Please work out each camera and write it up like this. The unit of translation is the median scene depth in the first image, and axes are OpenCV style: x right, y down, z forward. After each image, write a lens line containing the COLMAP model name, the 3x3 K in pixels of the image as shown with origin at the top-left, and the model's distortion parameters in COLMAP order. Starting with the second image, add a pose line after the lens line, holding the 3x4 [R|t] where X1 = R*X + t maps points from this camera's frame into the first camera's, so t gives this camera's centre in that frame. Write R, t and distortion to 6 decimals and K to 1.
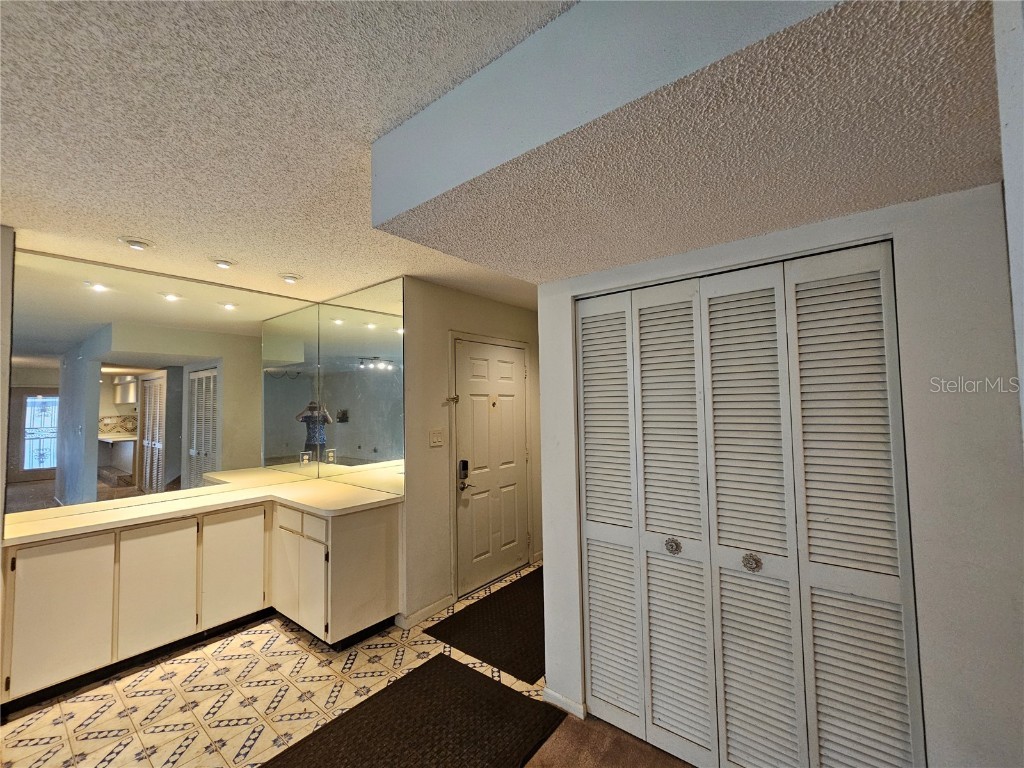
lens RADIAL K [[420.1, 0, 512.0], [0, 420.1, 384.0], [0, 0, 1]] dist [-0.001969, -0.000320]
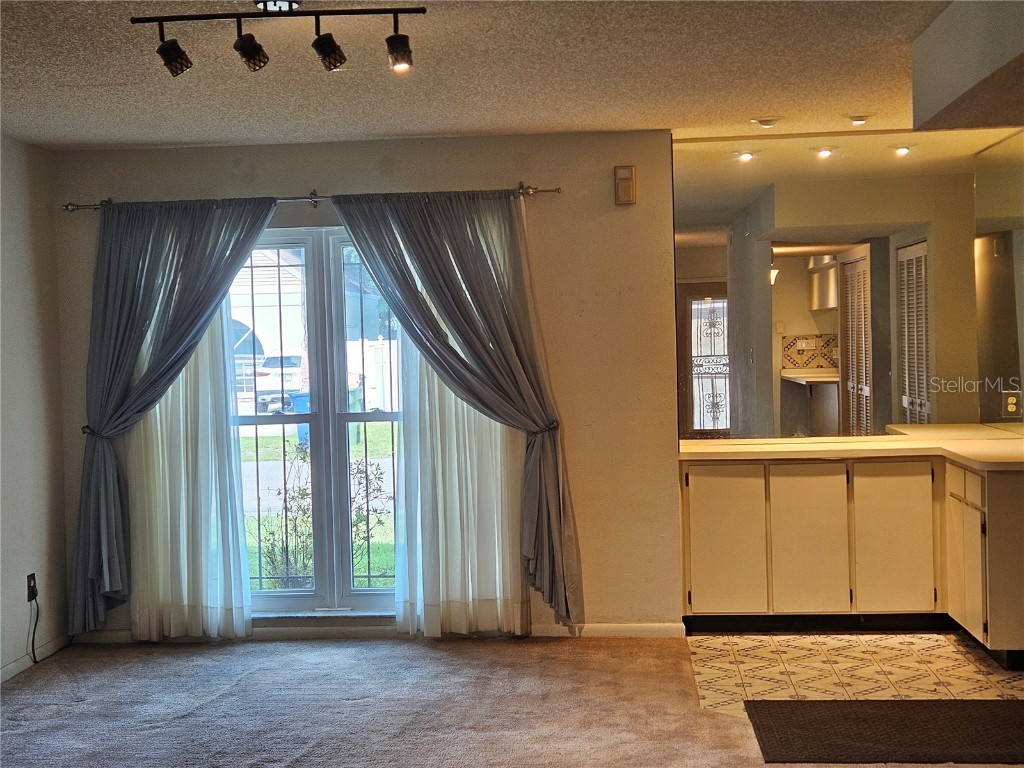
lens RADIAL K [[1497.2, 0, 514.1], [0, 1497.2, 403.8], [0, 0, 1]] dist [0.121146, -0.039261]
pose [[0.558492, 0.038306, -0.828625, 1.036774], [0.058985, 0.994571, 0.085733, -0.049330], [0.827410, -0.096758, 0.553200, -0.880036]]
